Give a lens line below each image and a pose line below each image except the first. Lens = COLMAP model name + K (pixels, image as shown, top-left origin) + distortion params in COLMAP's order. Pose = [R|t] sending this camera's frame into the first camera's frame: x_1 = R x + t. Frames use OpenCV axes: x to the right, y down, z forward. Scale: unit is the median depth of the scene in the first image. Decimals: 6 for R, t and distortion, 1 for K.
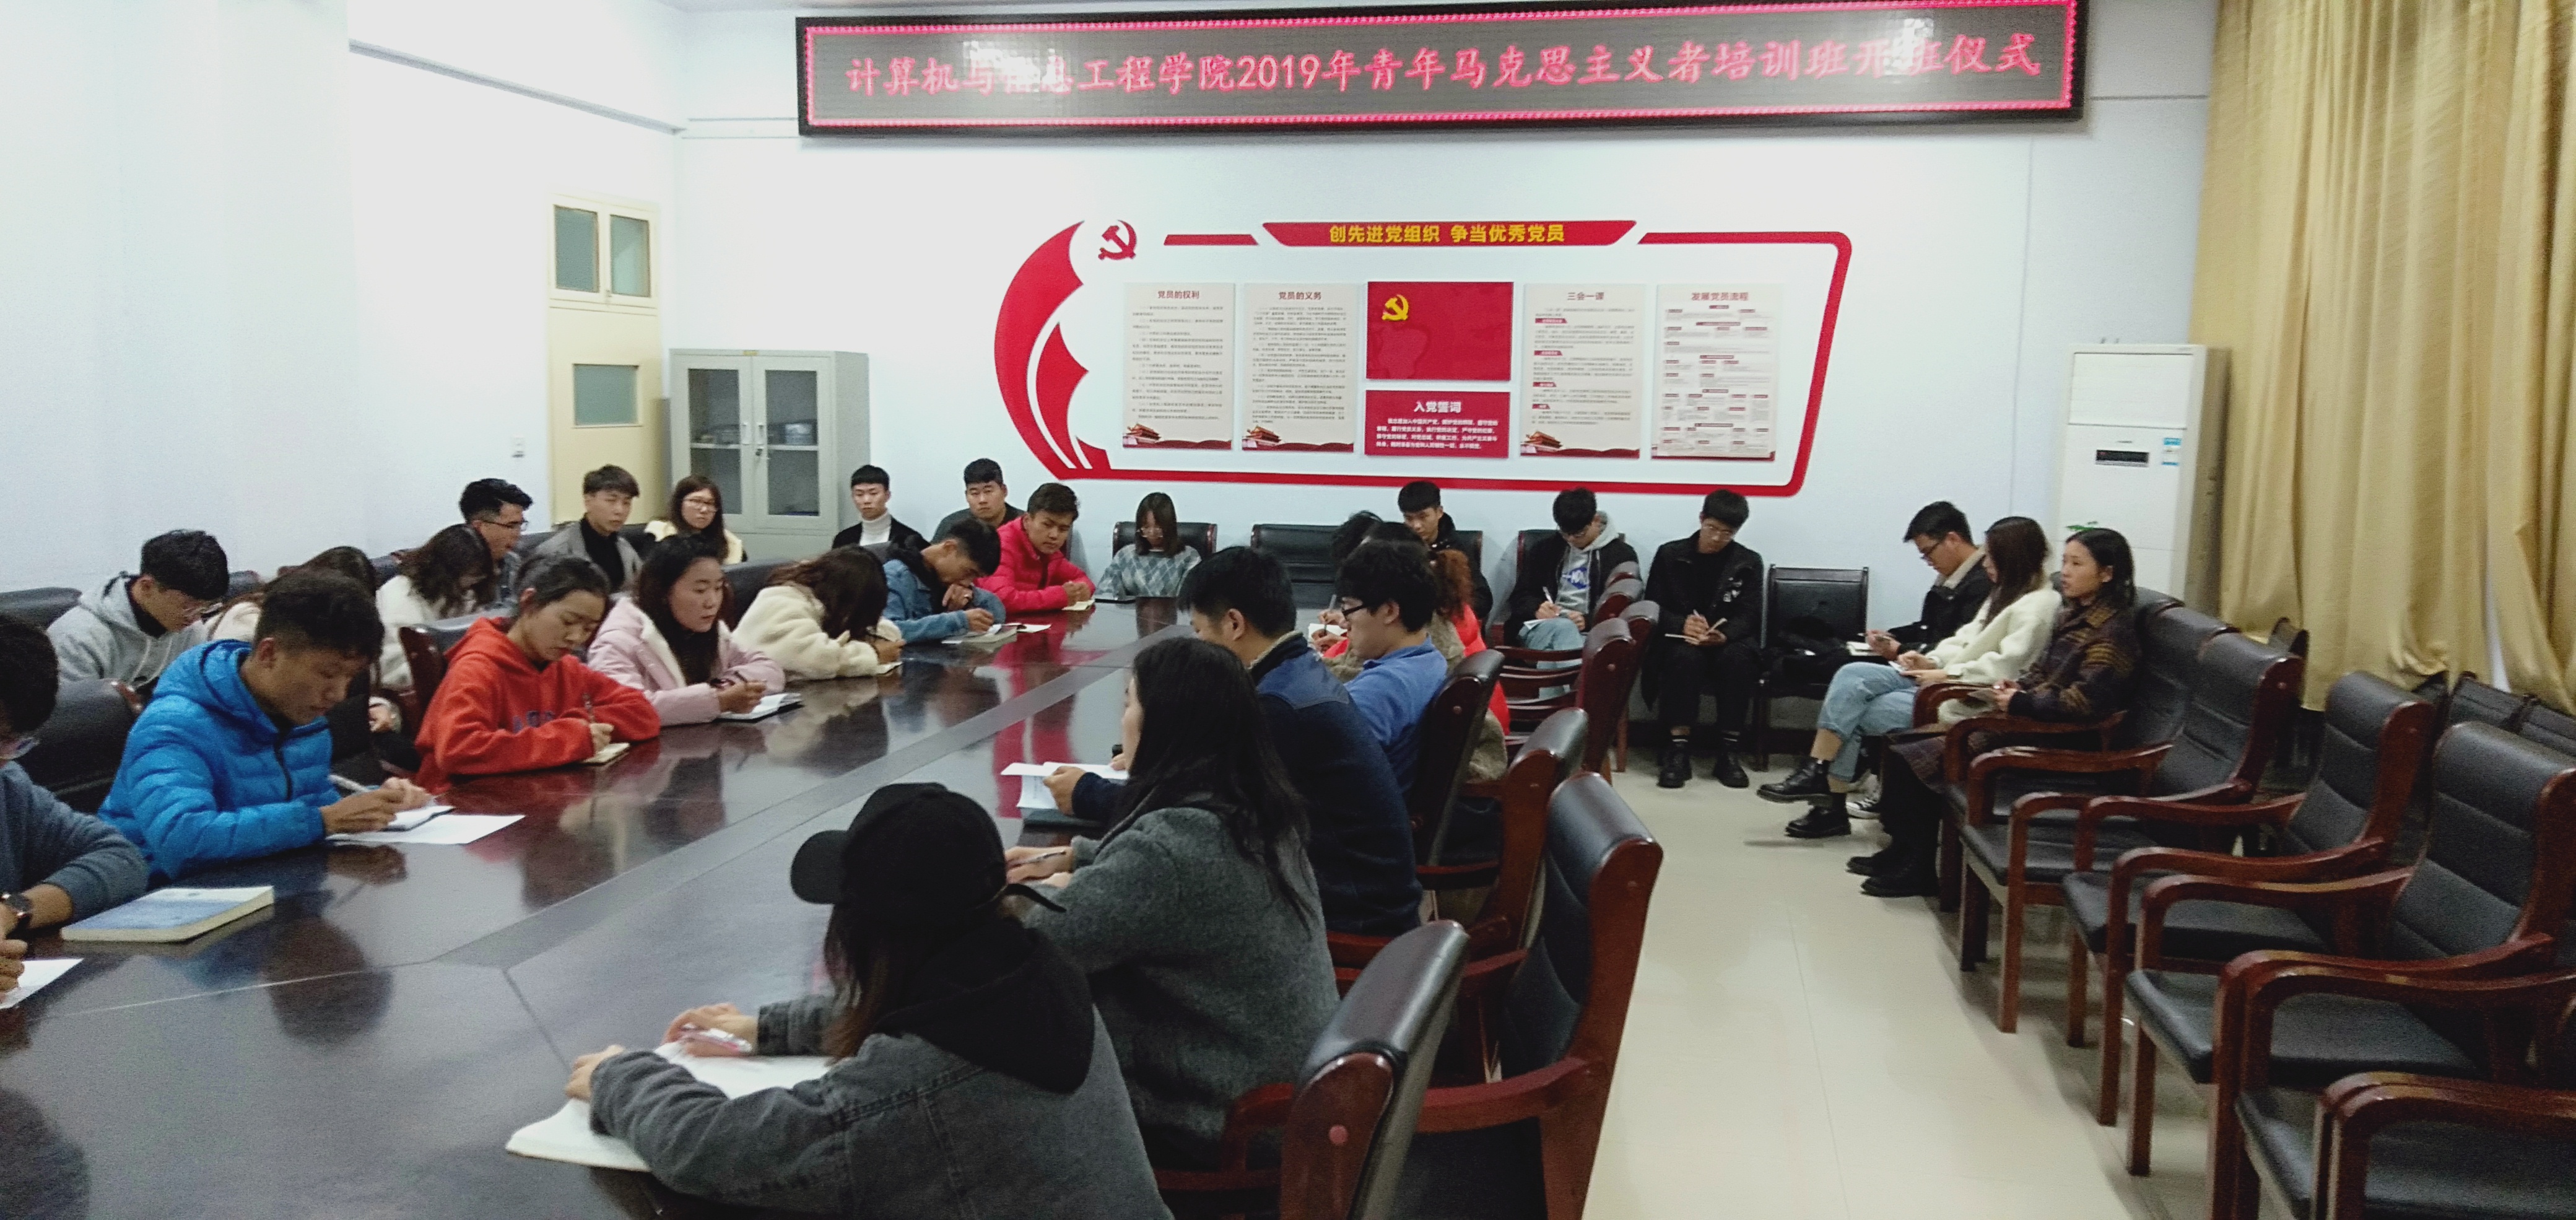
lens RADIAL K [[1951.1, 0, 1276.4], [0, 1951.1, 621.4], [0, 0, 1]] dist [0.103025, -0.039339]
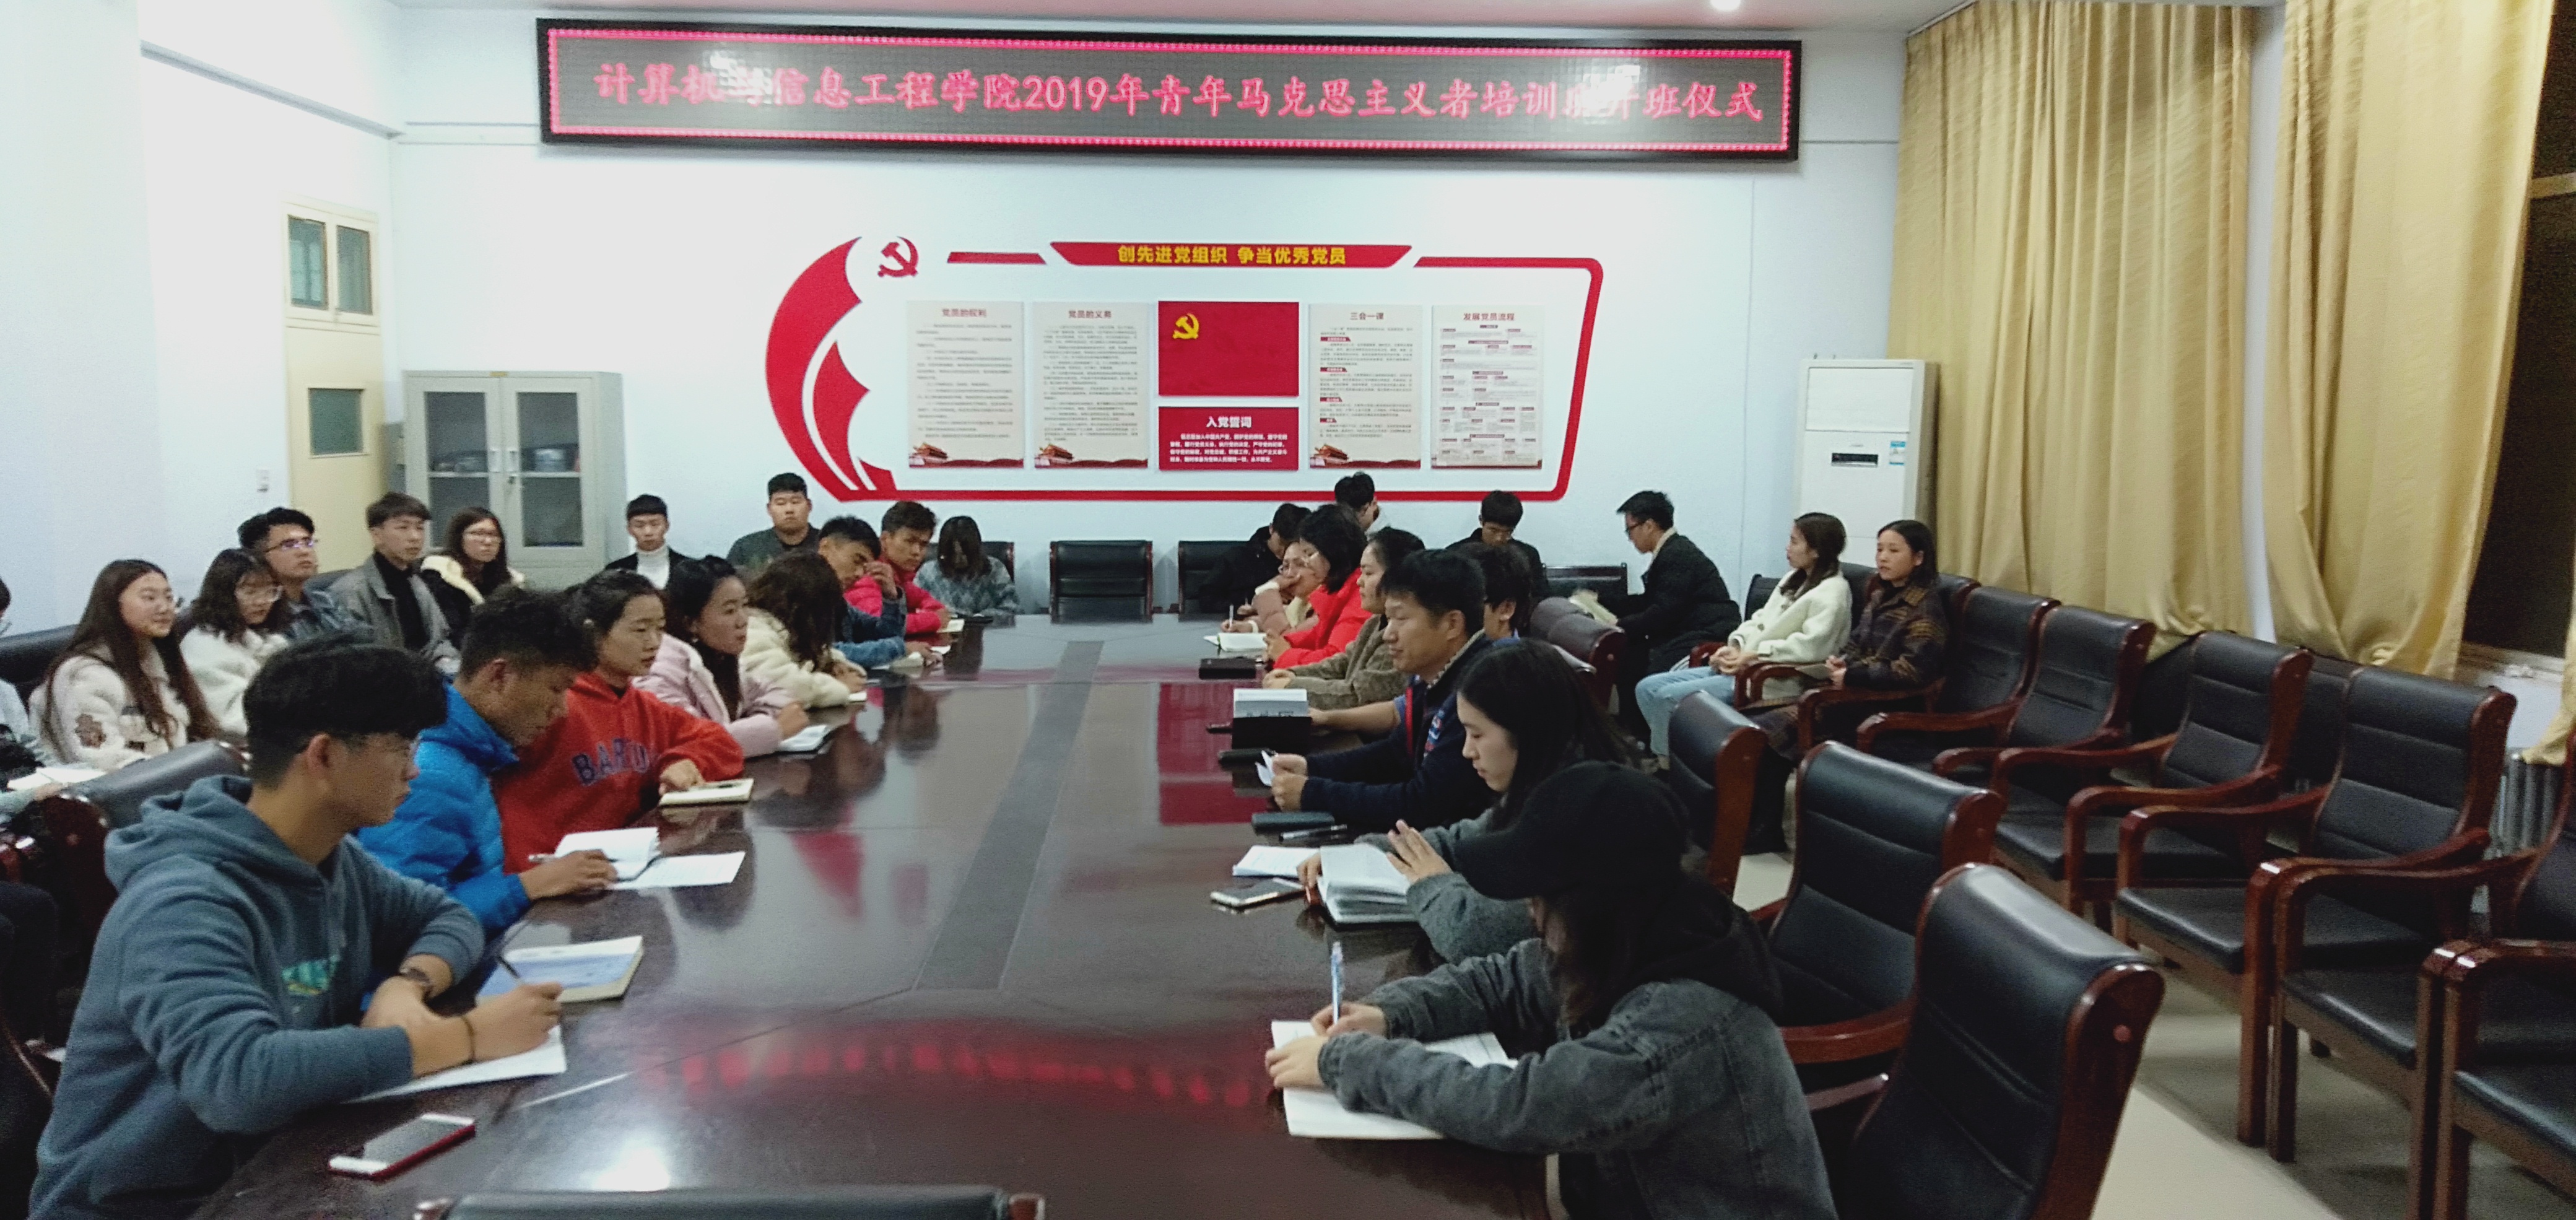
lens RADIAL K [[1951.1, 0, 1293.3], [0, 1951.1, 608.4], [0, 0, 1]] dist [0.103025, -0.039339]
pose [[0.965605, -0.038864, 0.257094, -0.157344], [0.043207, 0.999003, -0.011262, 0.001265], [-0.256400, 0.021983, 0.966321, -0.000730]]
